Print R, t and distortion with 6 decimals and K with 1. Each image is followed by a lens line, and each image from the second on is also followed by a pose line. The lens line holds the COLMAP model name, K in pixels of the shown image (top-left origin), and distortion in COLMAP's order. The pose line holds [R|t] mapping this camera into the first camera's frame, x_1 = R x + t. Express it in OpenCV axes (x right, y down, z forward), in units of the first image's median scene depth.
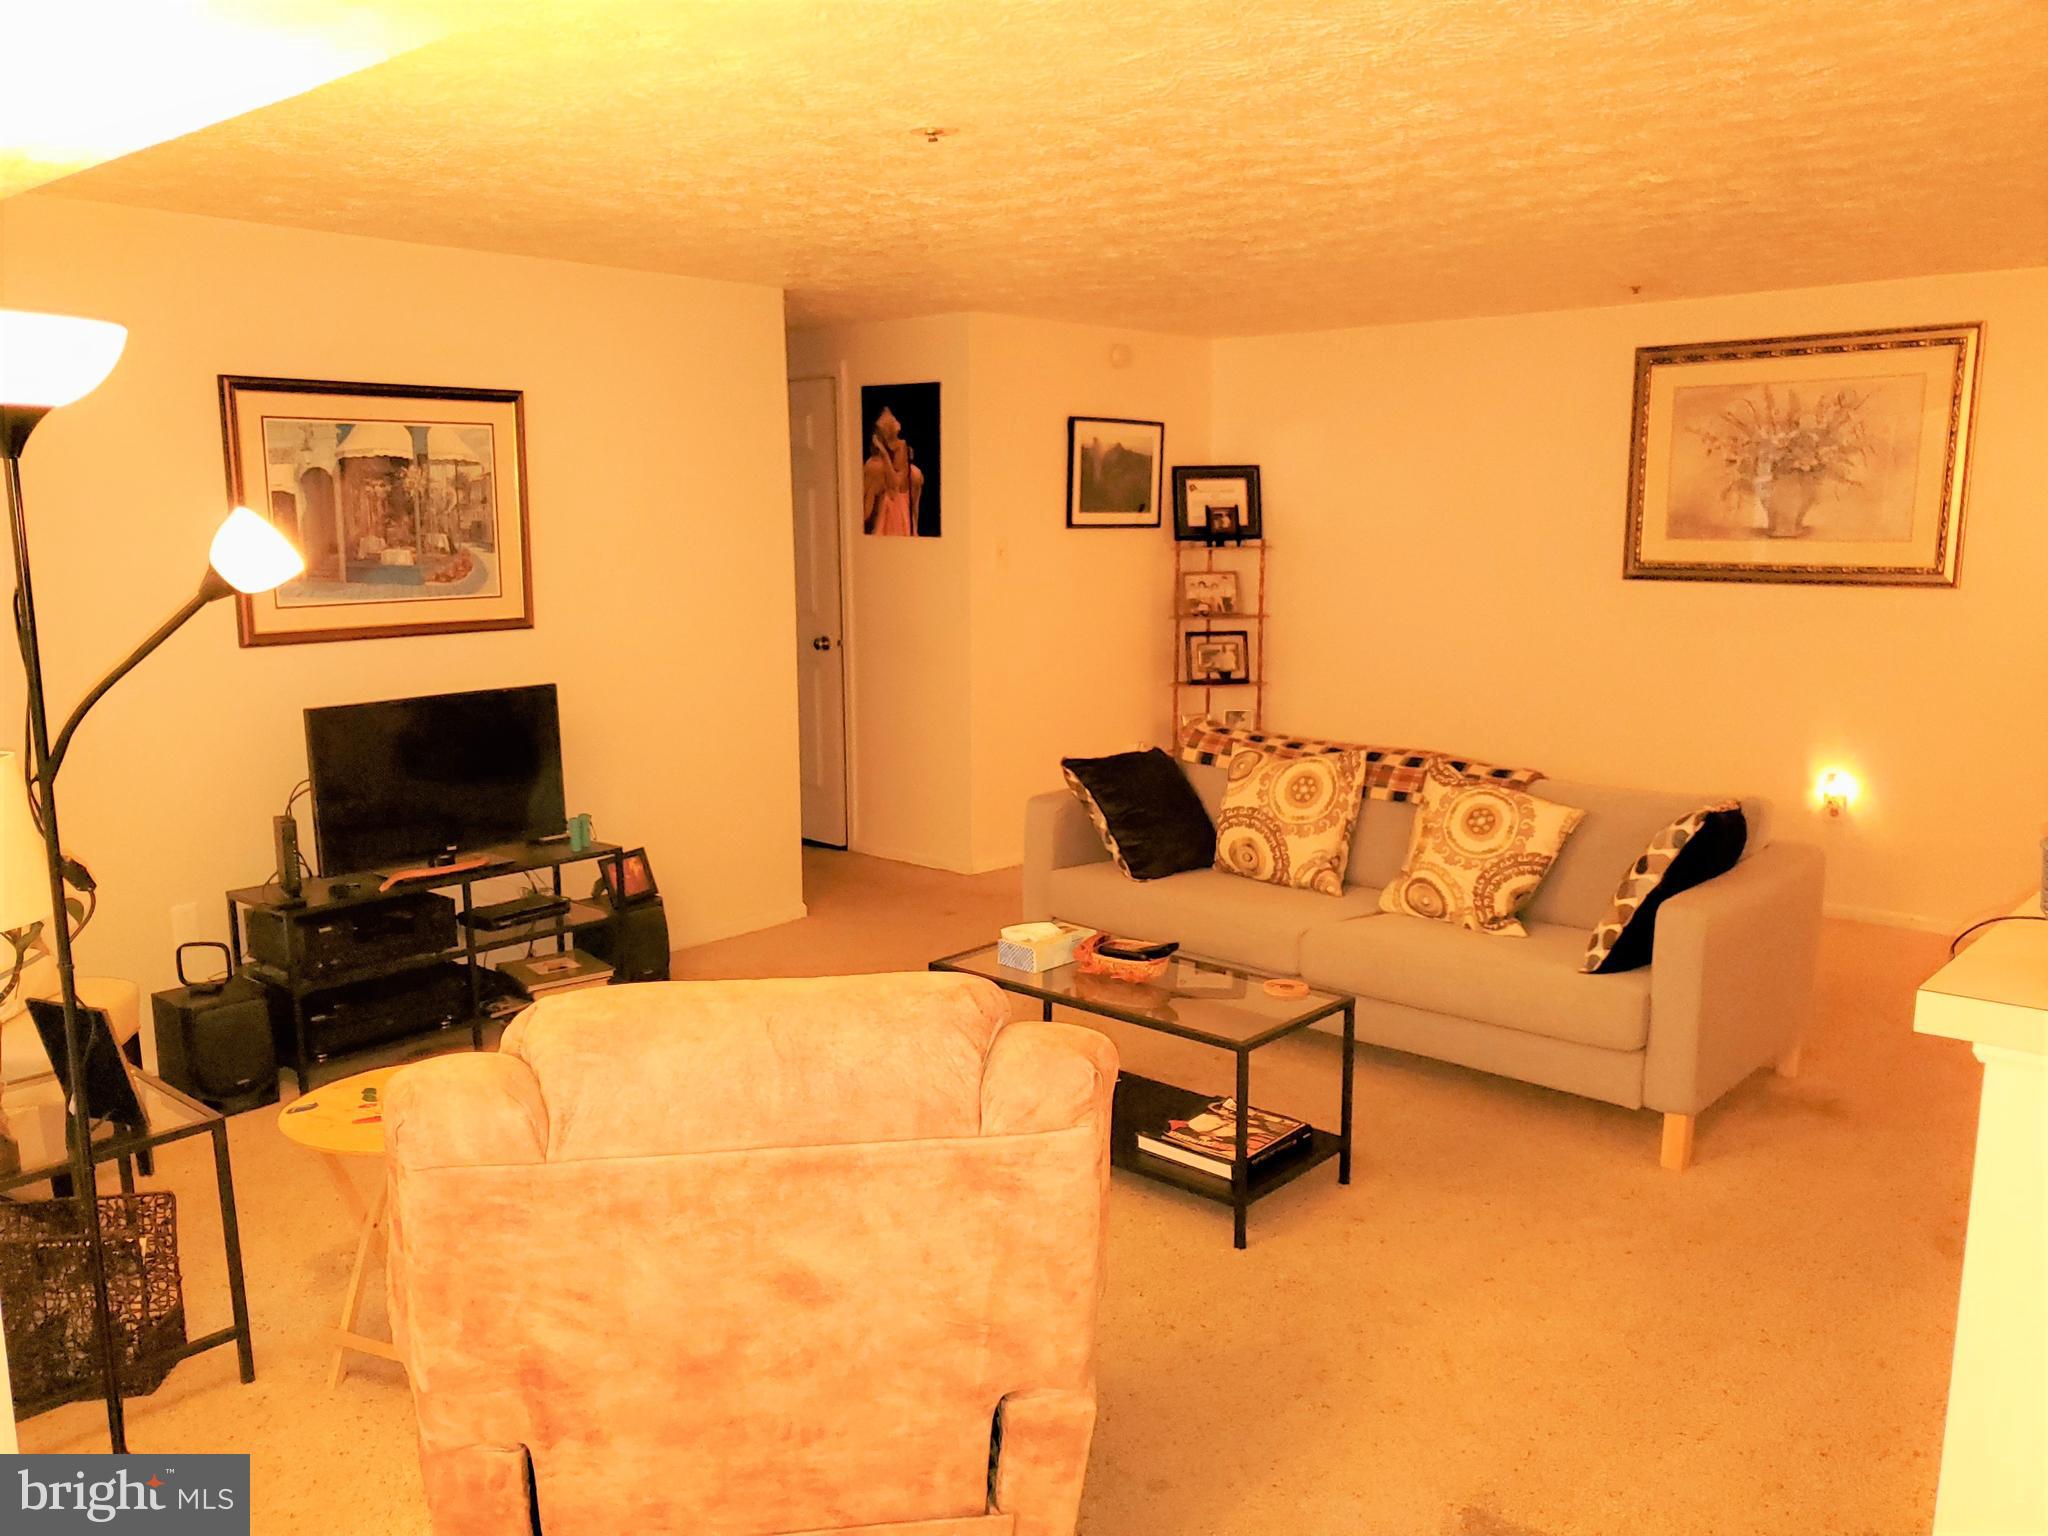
lens RADIAL K [[1568.9, 0, 1024.0], [0, 1568.9, 768.0], [0, 0, 1]] dist [0.161959, -0.340224]
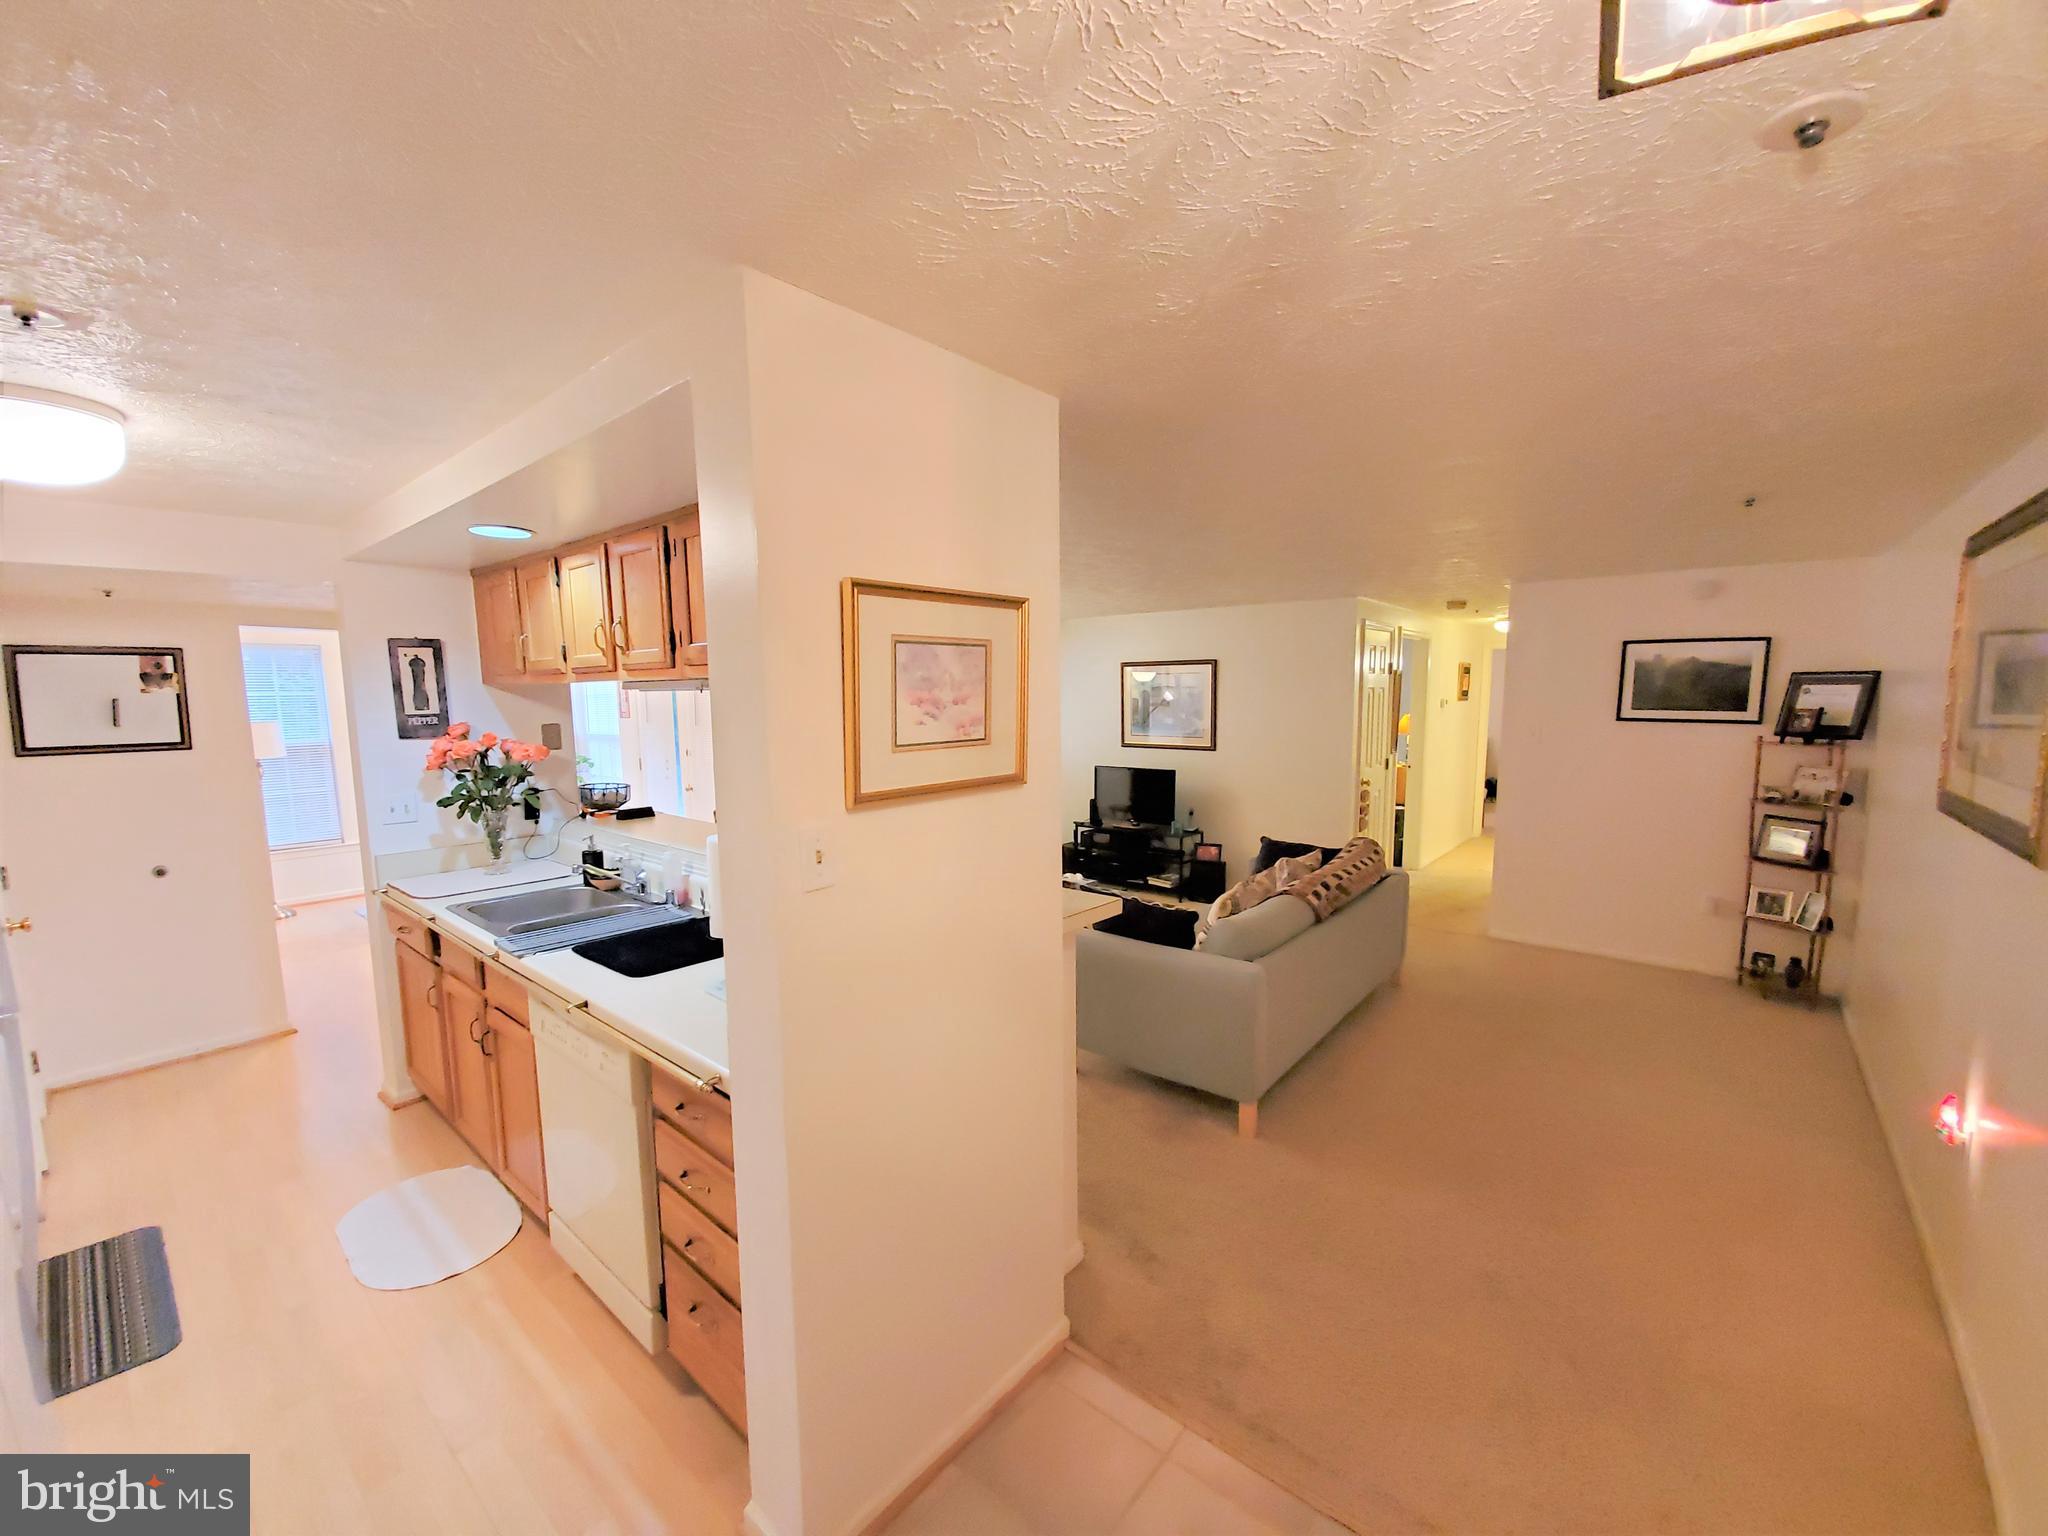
lens RADIAL K [[816.6, 0, 1011.5], [0, 816.6, 783.2], [0, 0, 1]] dist [0.016873, -0.017915]
pose [[0.034574, 0.117413, -0.992481, 0.684096], [-0.154985, 0.981691, 0.110738, -0.090763], [0.987312, 0.149991, 0.052138, 0.424344]]
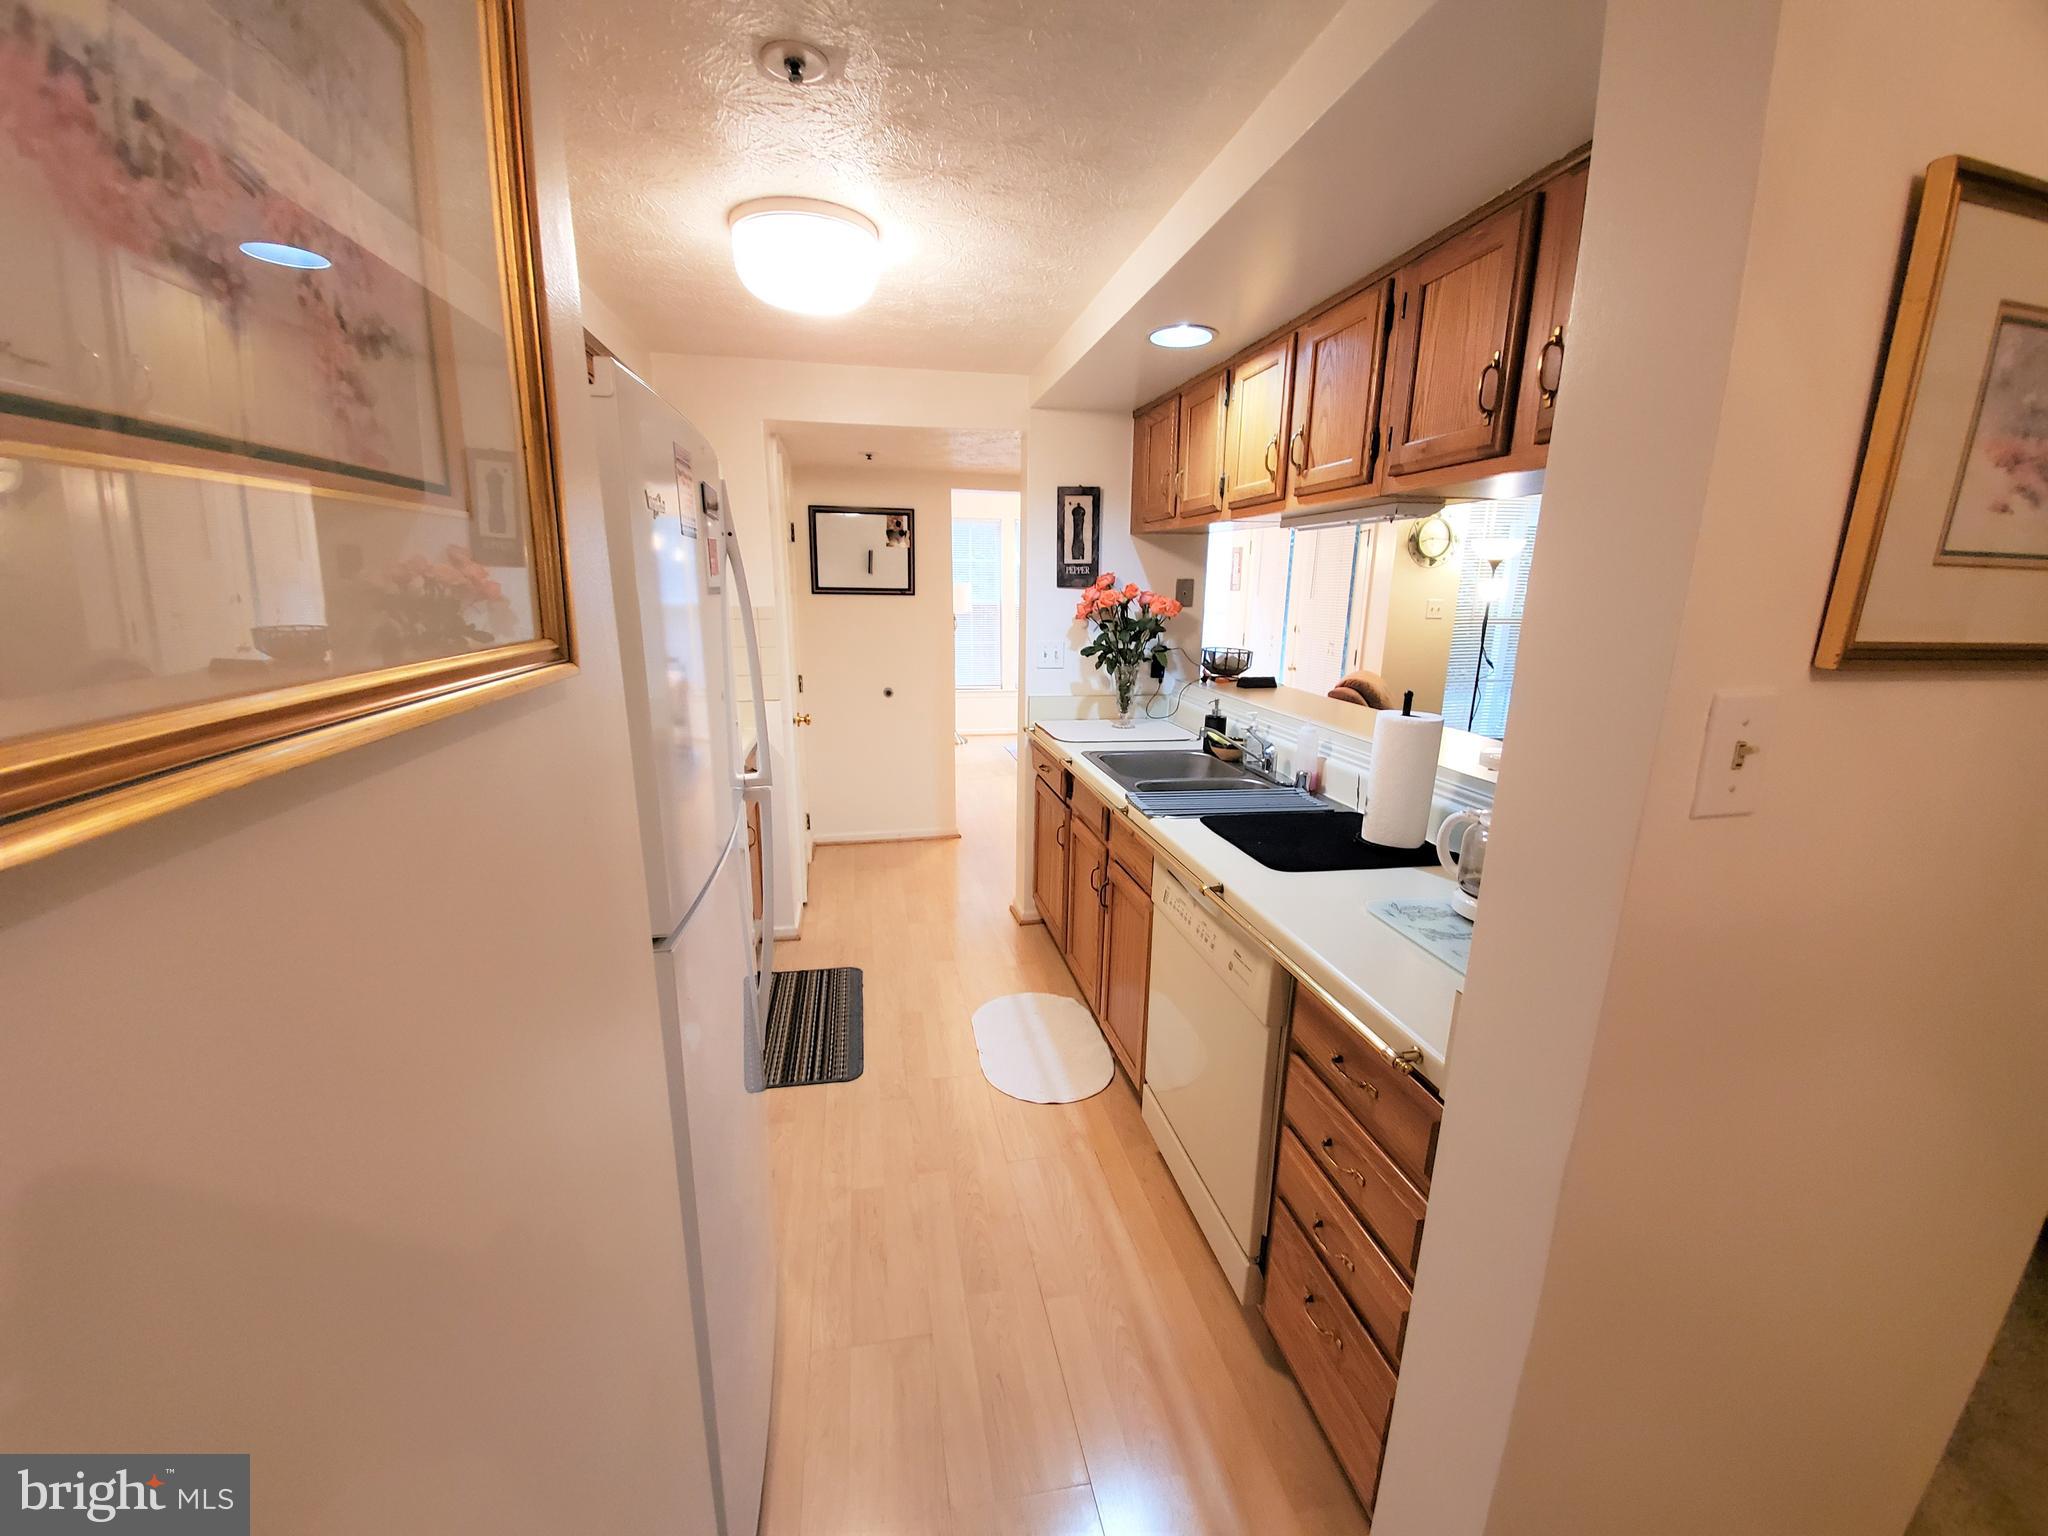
lens RADIAL K [[816.6, 0, 1011.5], [0, 816.6, 783.2], [0, 0, 1]] dist [0.016873, -0.017915]
pose [[-0.599865, 0.192568, -0.776582, 0.624374], [-0.140041, 0.930352, 0.338872, -0.063256], [0.787750, 0.312031, -0.531118, 0.375712]]
